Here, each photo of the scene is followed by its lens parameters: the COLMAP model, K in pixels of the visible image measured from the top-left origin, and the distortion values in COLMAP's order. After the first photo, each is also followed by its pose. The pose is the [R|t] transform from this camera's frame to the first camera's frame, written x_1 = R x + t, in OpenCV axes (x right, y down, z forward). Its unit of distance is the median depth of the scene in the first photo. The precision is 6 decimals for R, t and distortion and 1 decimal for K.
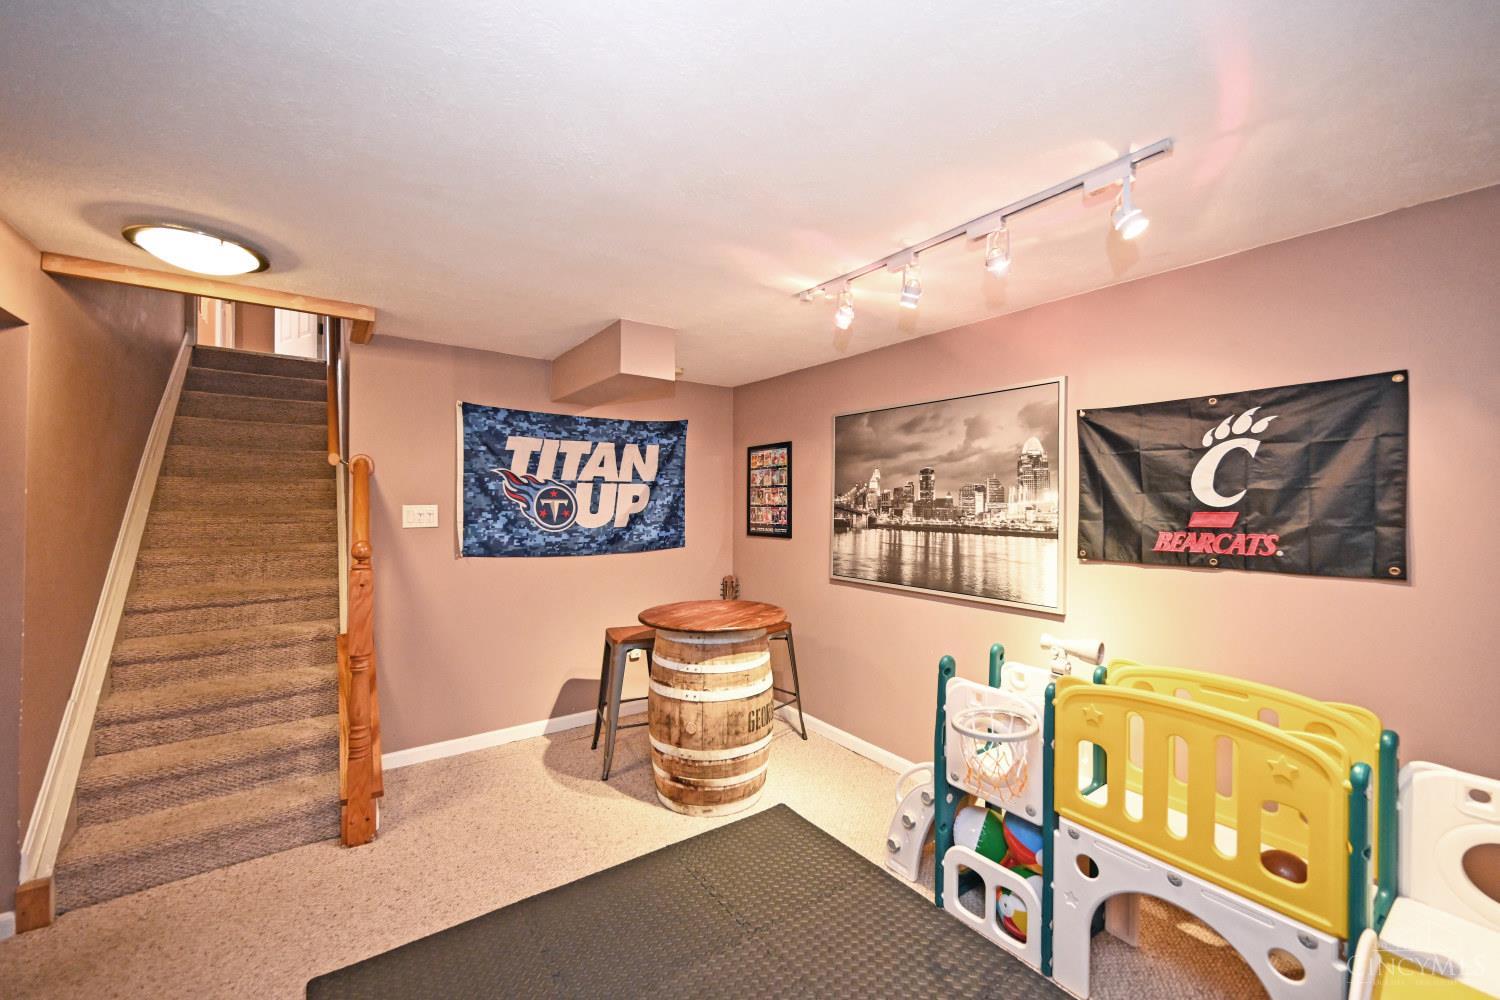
lens RADIAL K [[596.5, 0, 754.1], [0, 596.5, 498.6], [0, 0, 1]] dist [0.002339, -0.000930]
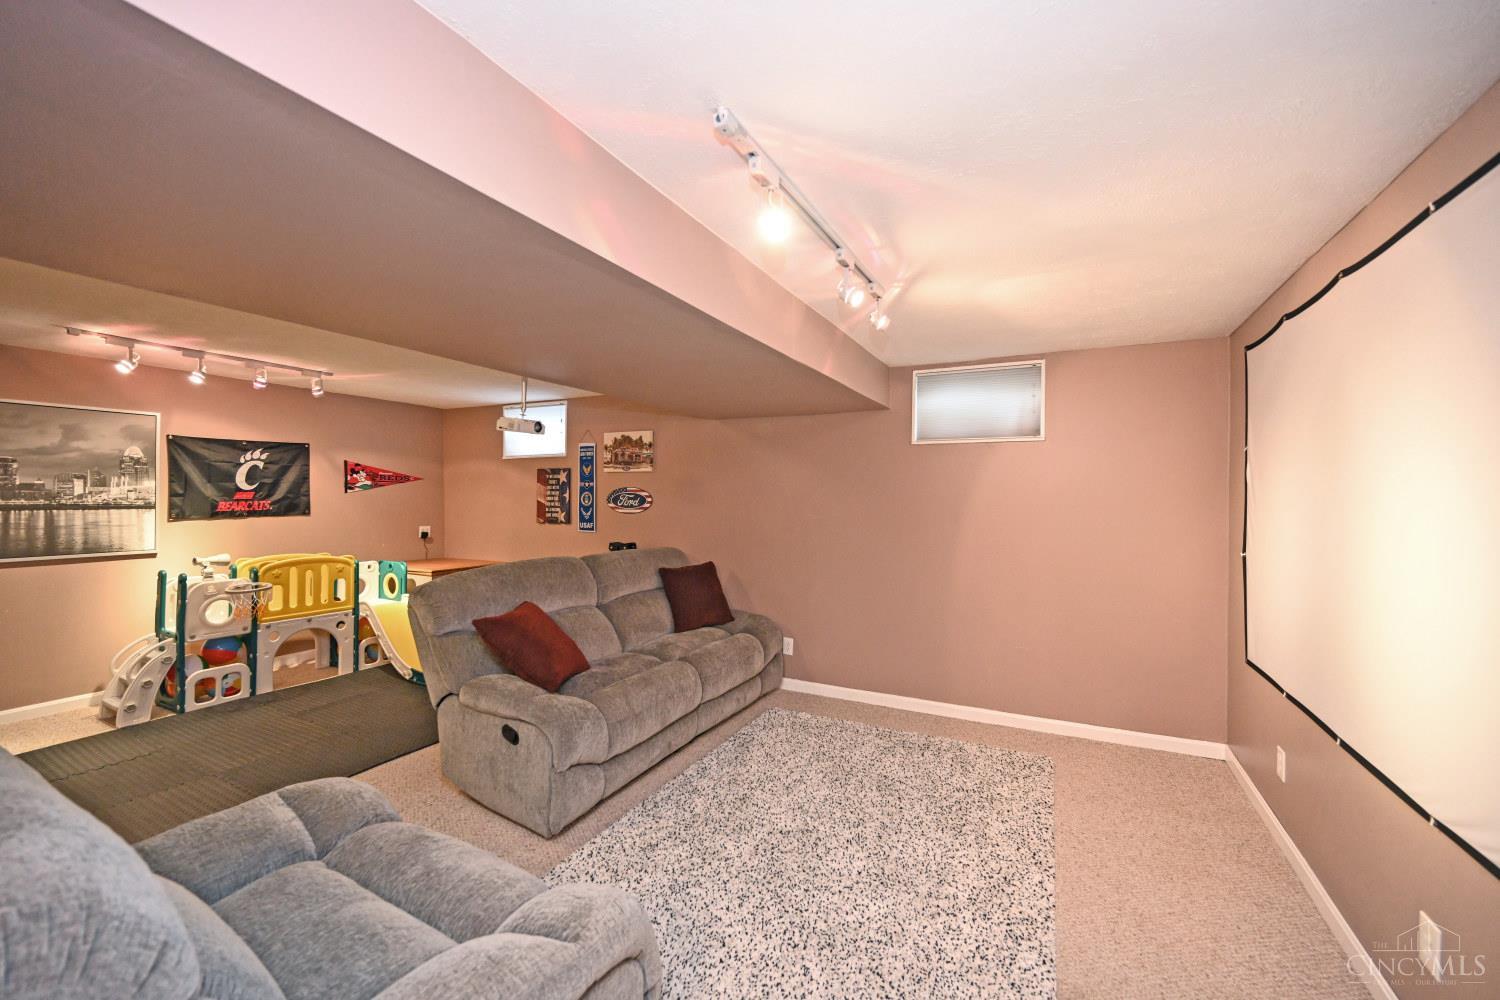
lens RADIAL K [[596.5, 0, 757.4], [0, 596.5, 494.6], [0, 0, 1]] dist [0.002339, -0.000930]
pose [[-0.449386, -0.008748, 0.893295, -1.635230], [-0.013659, 0.999902, 0.002921, -0.000841], [-0.893233, -0.010889, -0.449462, 0.216685]]
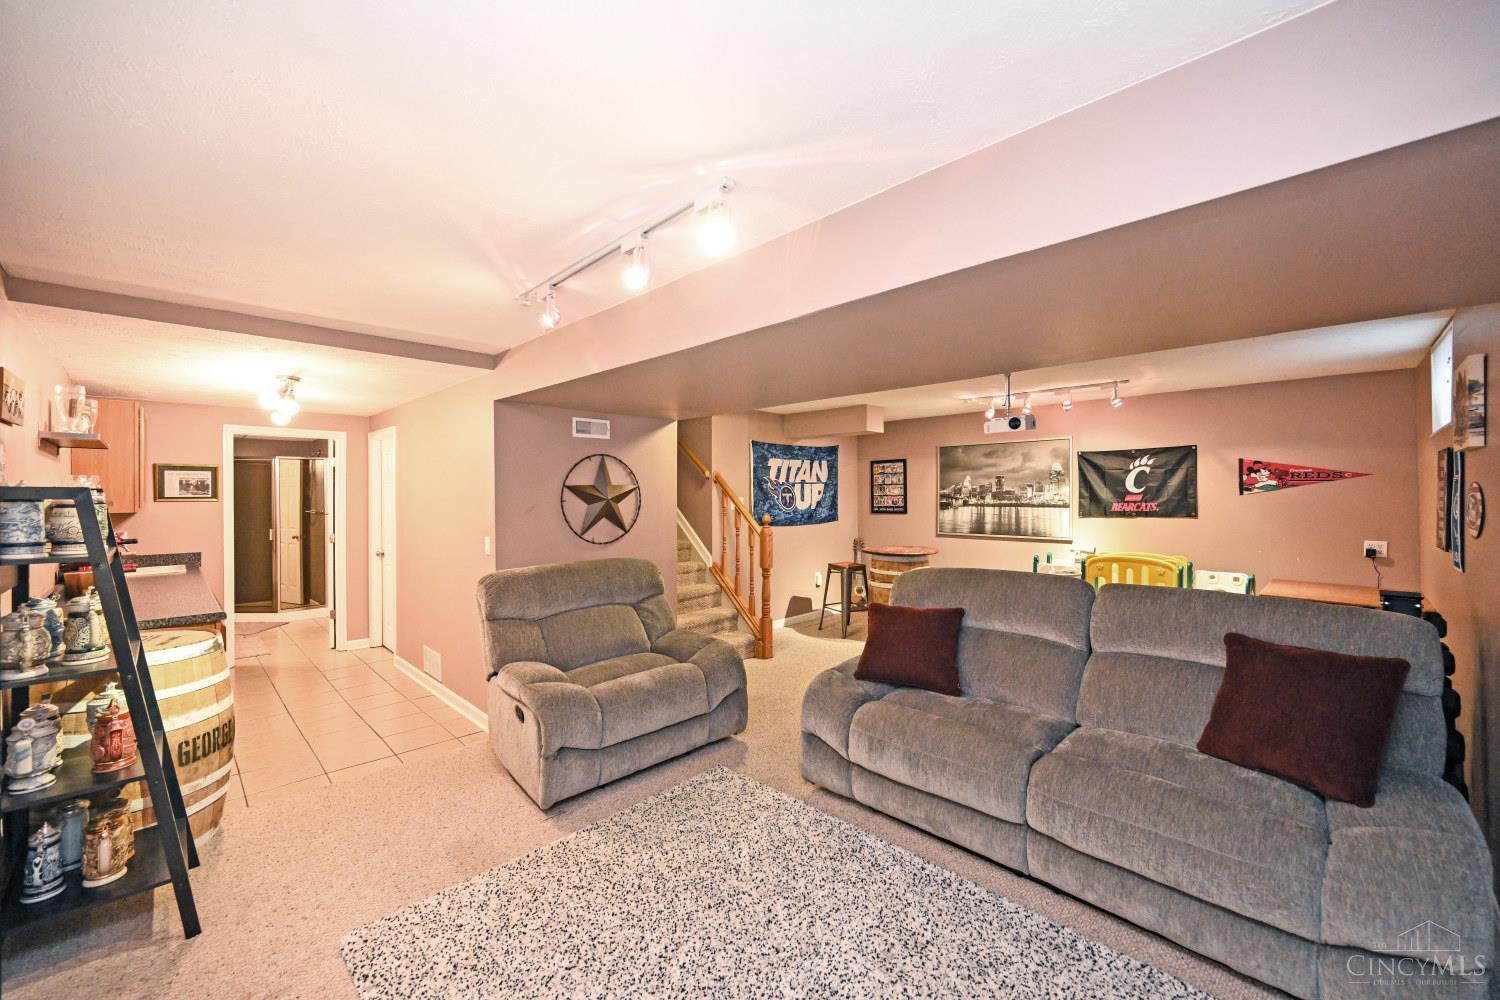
lens RADIAL K [[596.5, 0, 758.3], [0, 596.5, 492.7], [0, 0, 1]] dist [0.002339, -0.000930]
pose [[0.987628, -0.013285, 0.156249, -0.944523], [0.012494, 0.999904, 0.006039, -0.017197], [-0.156315, -0.004012, 0.987699, -0.988200]]
